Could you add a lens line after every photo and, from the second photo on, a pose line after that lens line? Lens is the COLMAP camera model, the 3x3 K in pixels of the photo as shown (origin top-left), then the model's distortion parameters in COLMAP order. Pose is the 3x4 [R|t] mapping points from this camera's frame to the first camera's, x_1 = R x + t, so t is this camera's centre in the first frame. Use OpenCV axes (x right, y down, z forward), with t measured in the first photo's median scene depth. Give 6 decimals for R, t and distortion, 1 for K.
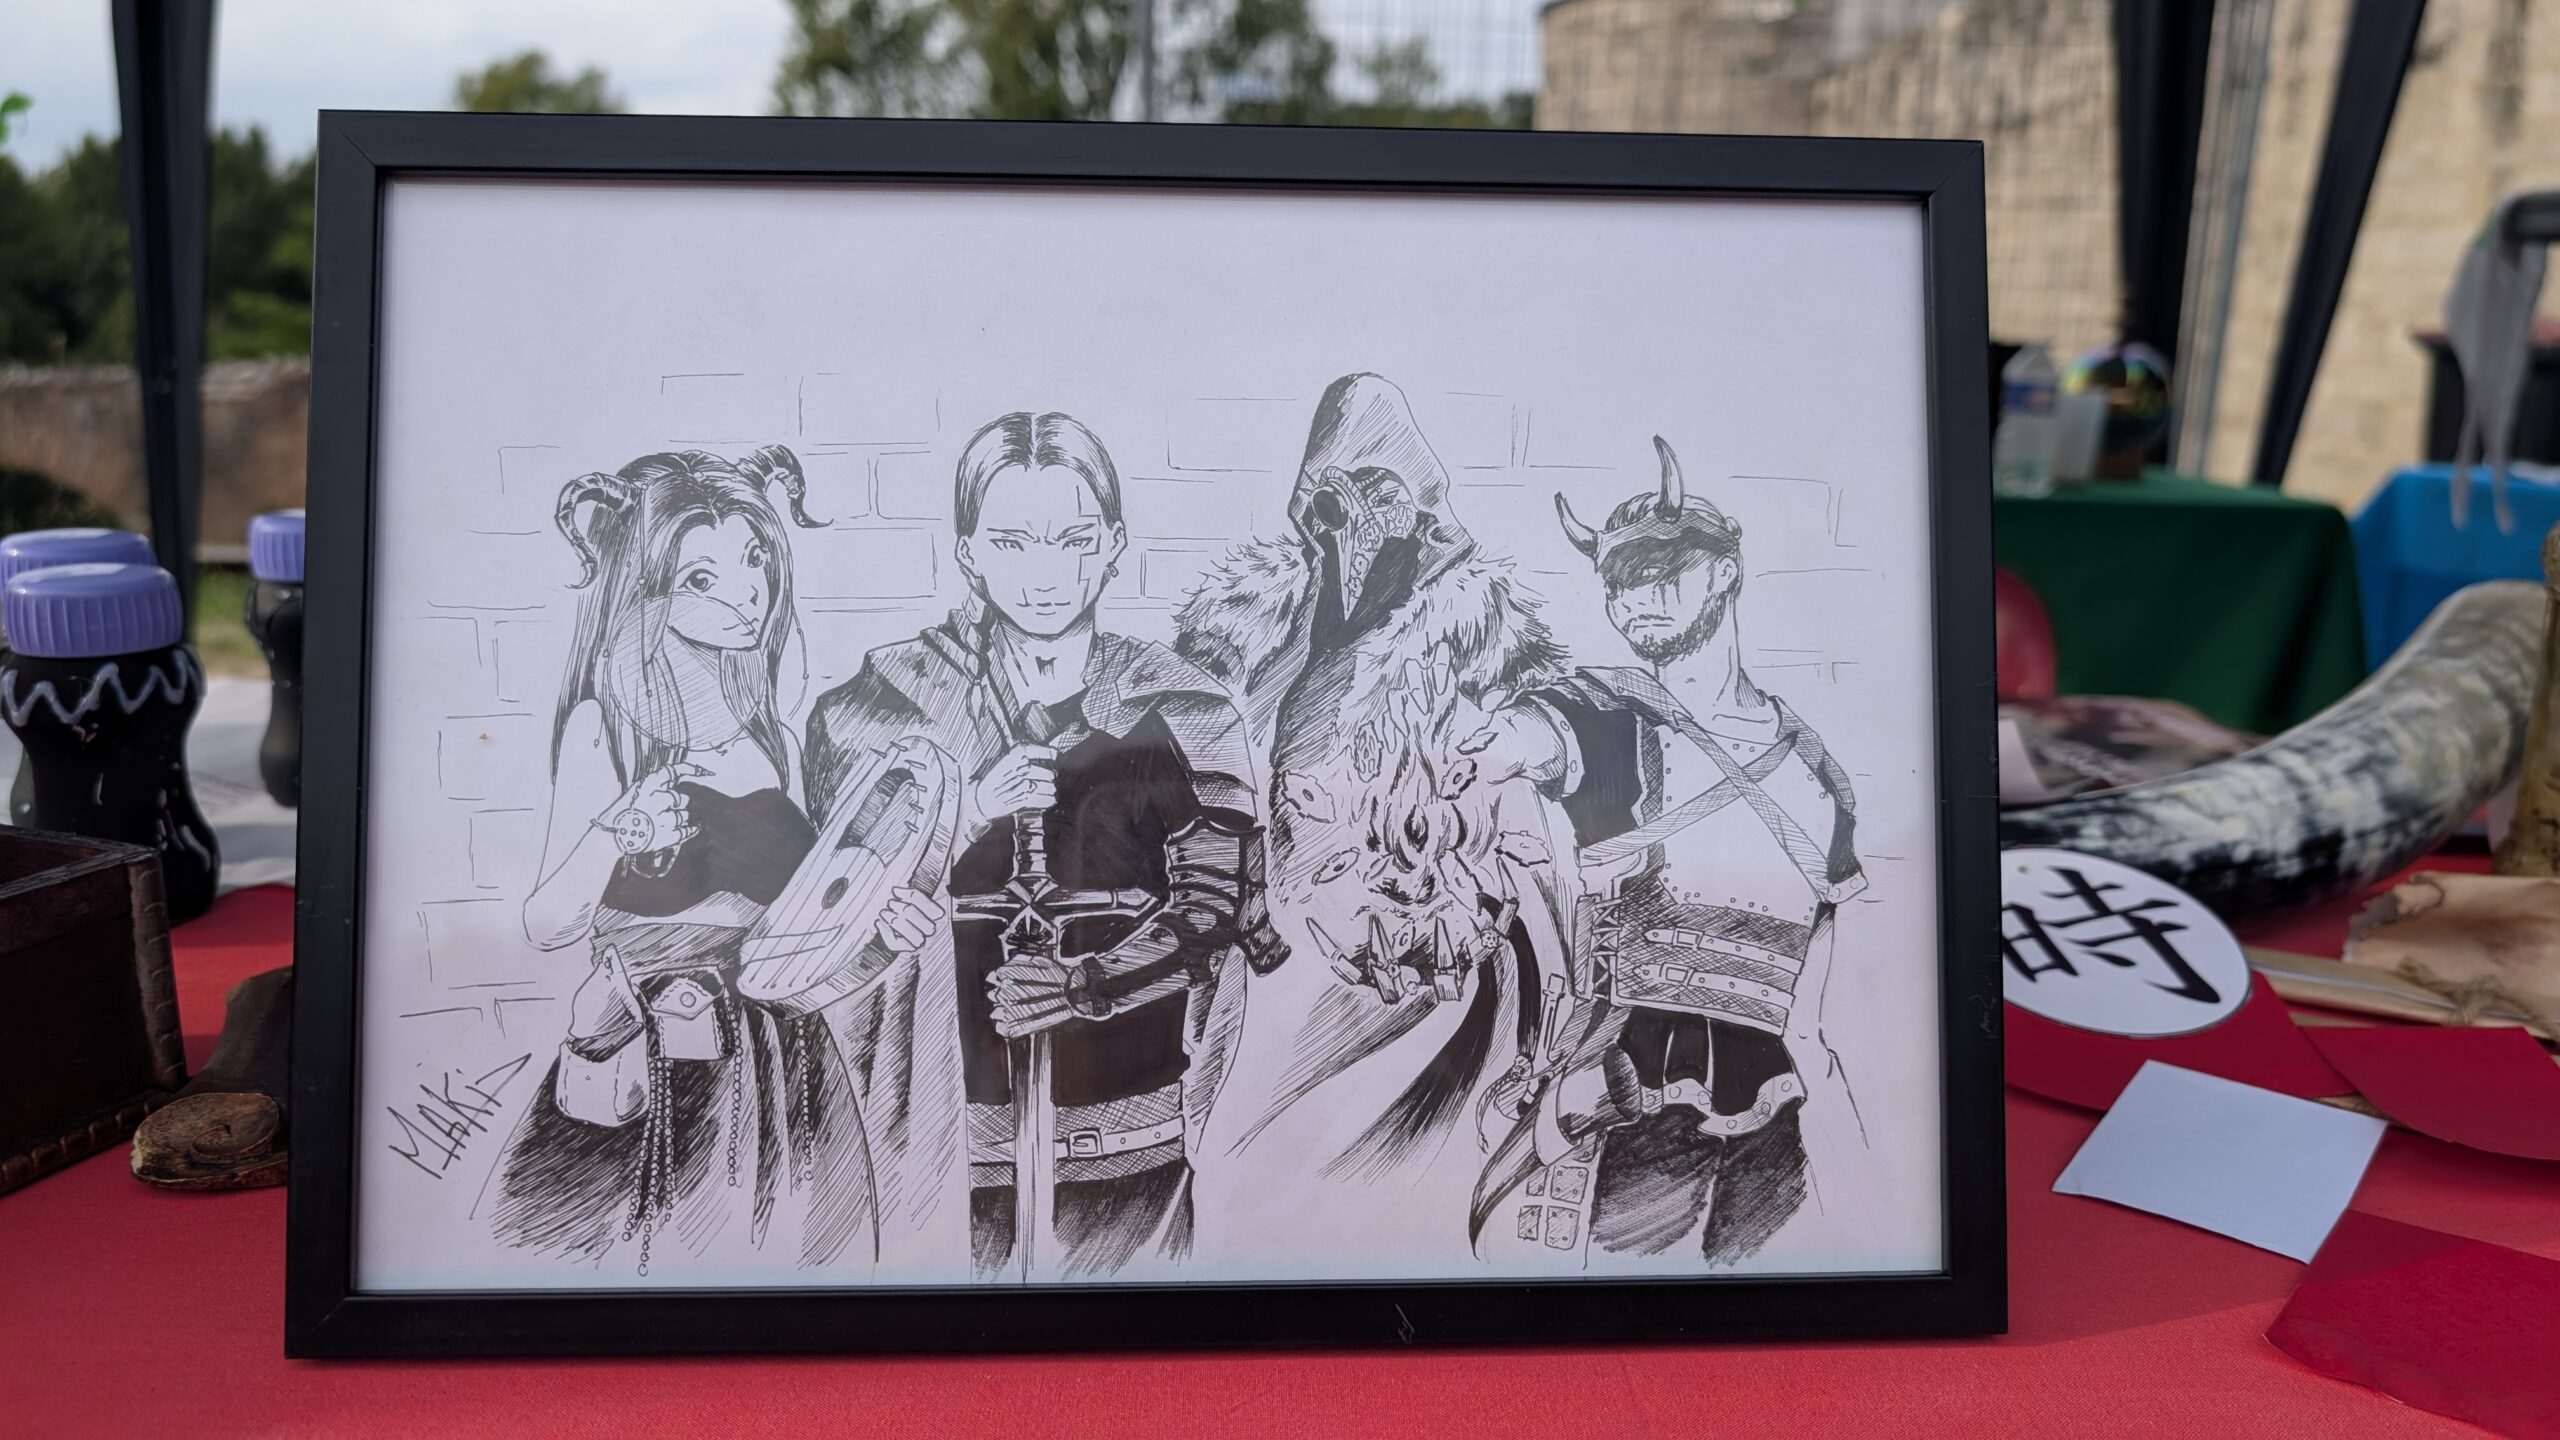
lens RADIAL K [[1624.0, 0, 1280.0], [0, 1624.0, 720.0], [0, 0, 1]] dist [0.107494, -0.110376]
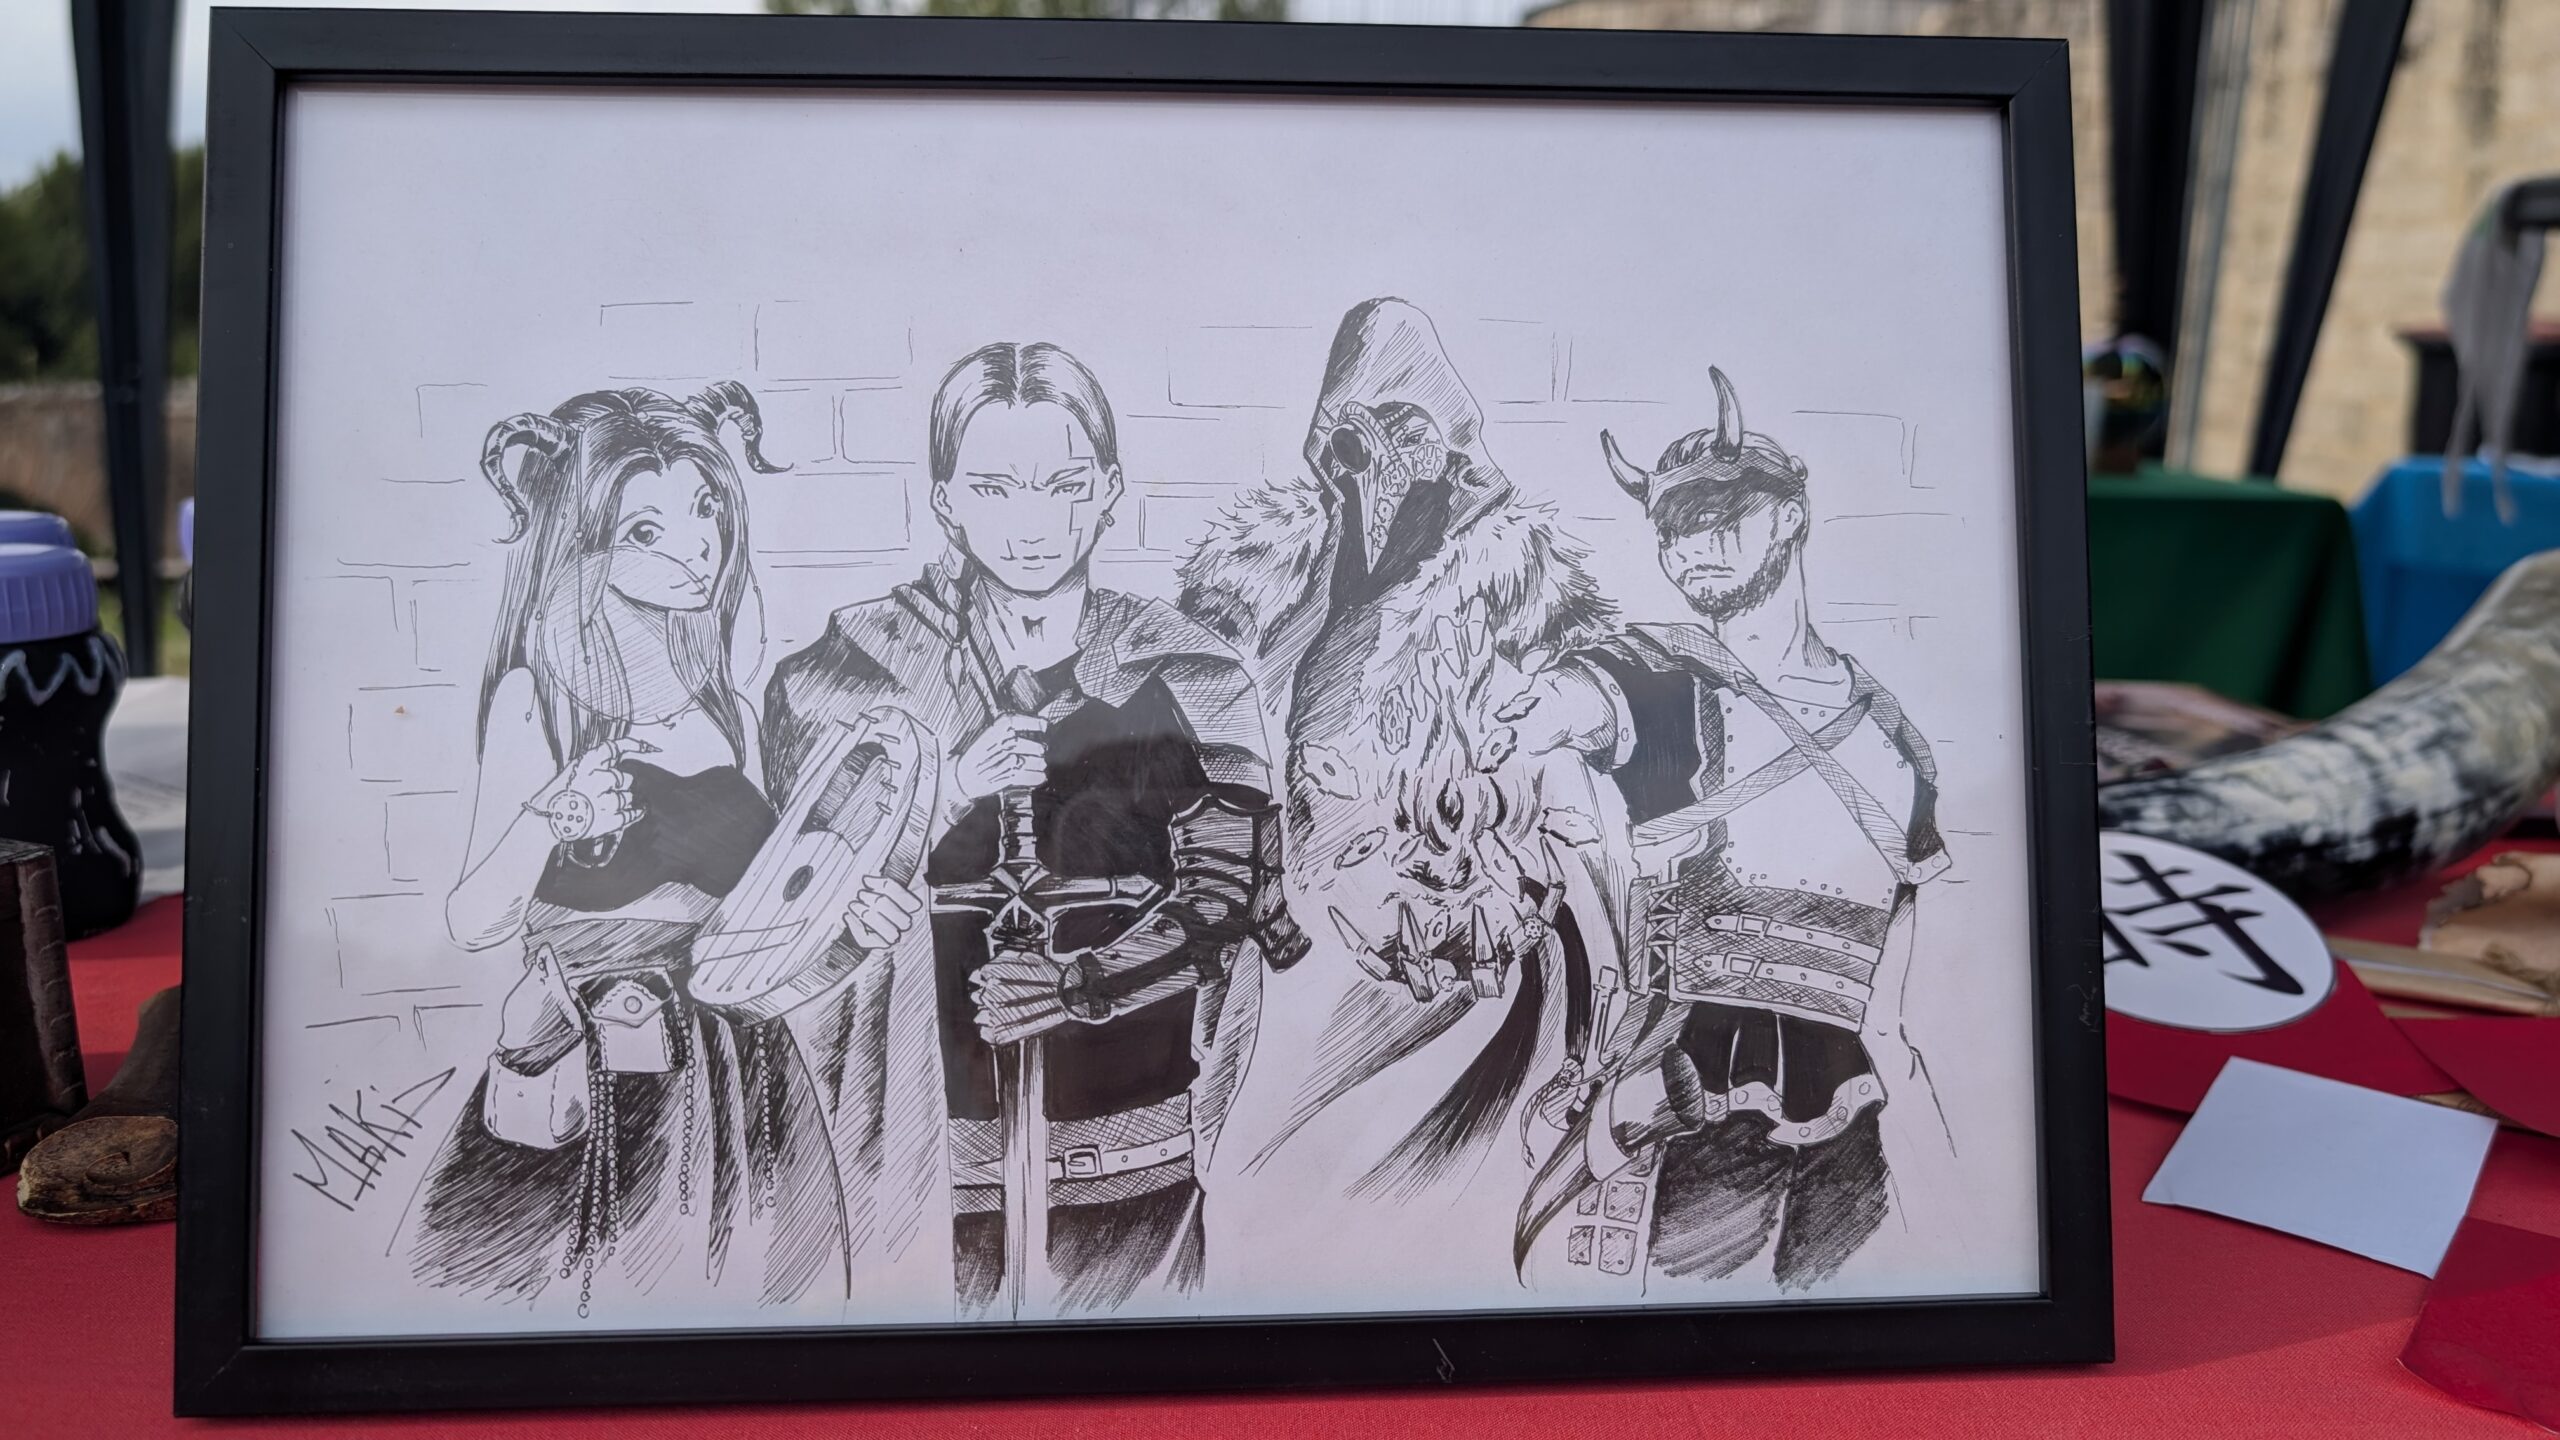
lens RADIAL K [[1649.6, 0, 1290.8], [0, 1649.6, 710.2], [0, 0, 1]] dist [0.076383, -0.062995]
pose [[0.999882, -0.008401, 0.012828, -0.015080], [0.008528, 0.999915, -0.009873, 0.022716], [-0.012744, 0.009982, 0.999869, 0.093508]]
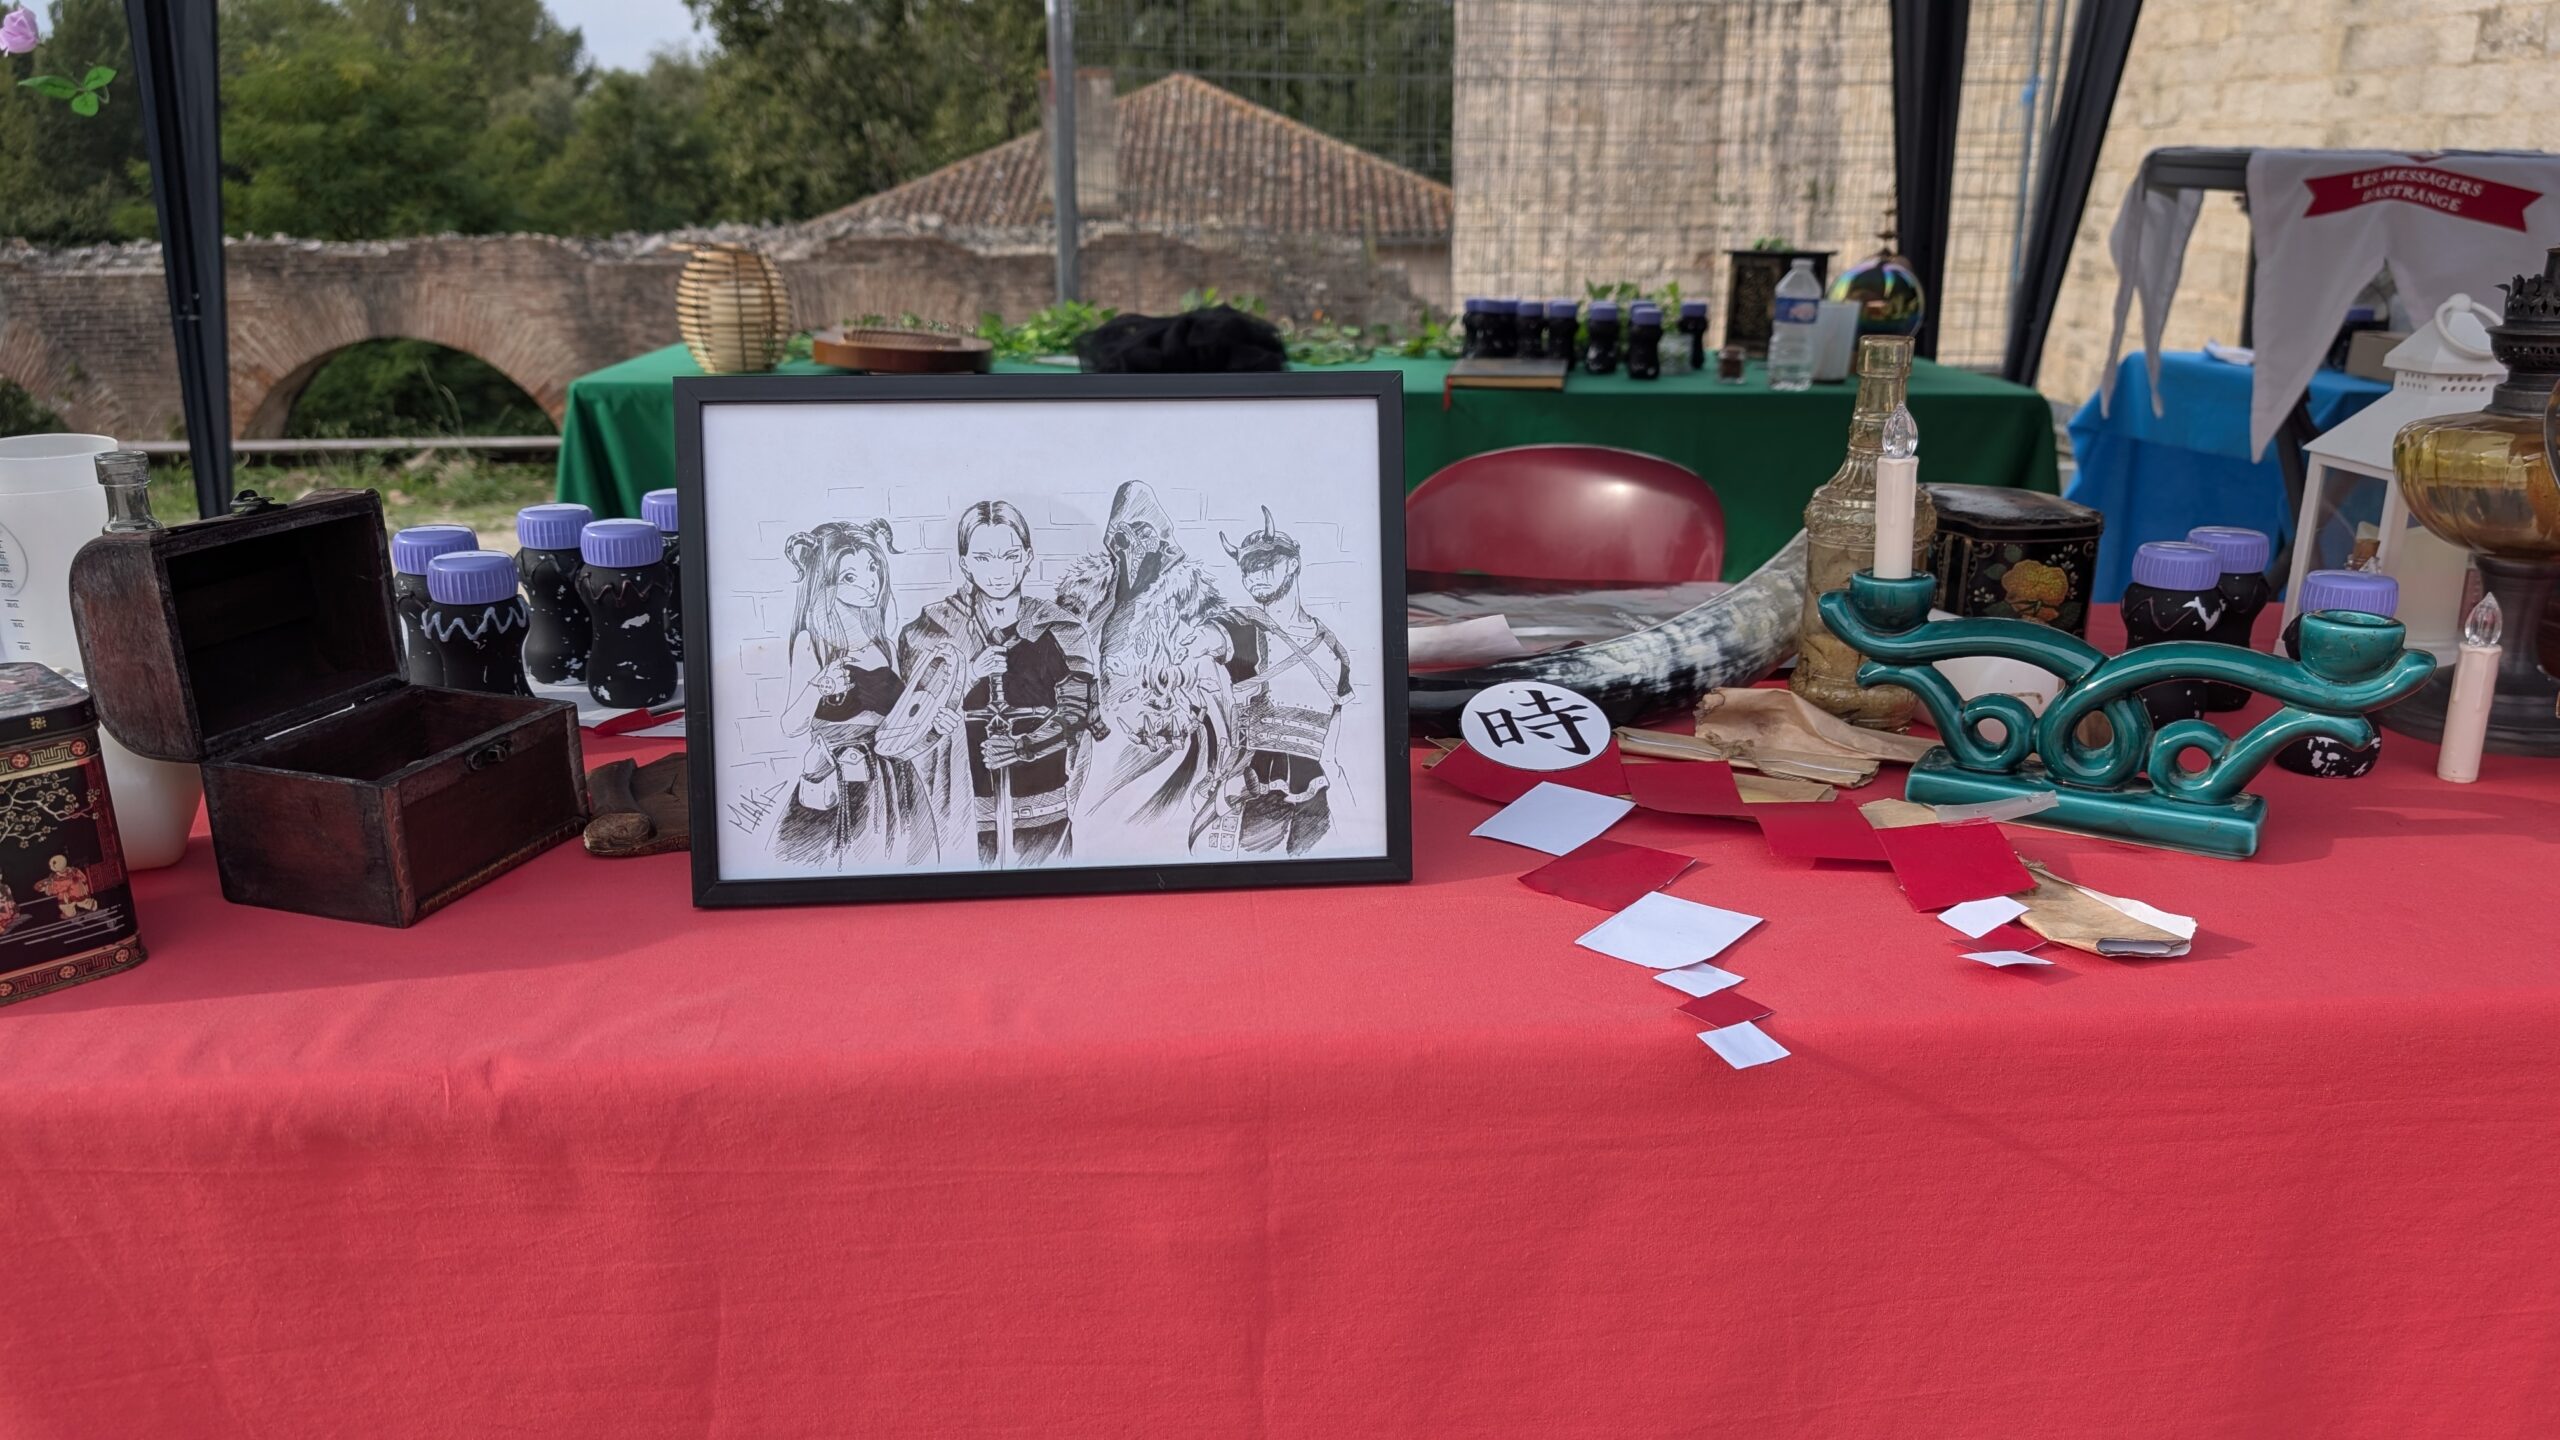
lens RADIAL K [[1624.0, 0, 1280.0], [0, 1624.0, 720.0], [0, 0, 1]] dist [0.107494, -0.110376]
pose [[0.998554, -0.025329, 0.047426, 0.139874], [0.021120, 0.995965, 0.087226, -0.073206], [-0.049444, -0.086098, 0.995059, -1.342291]]
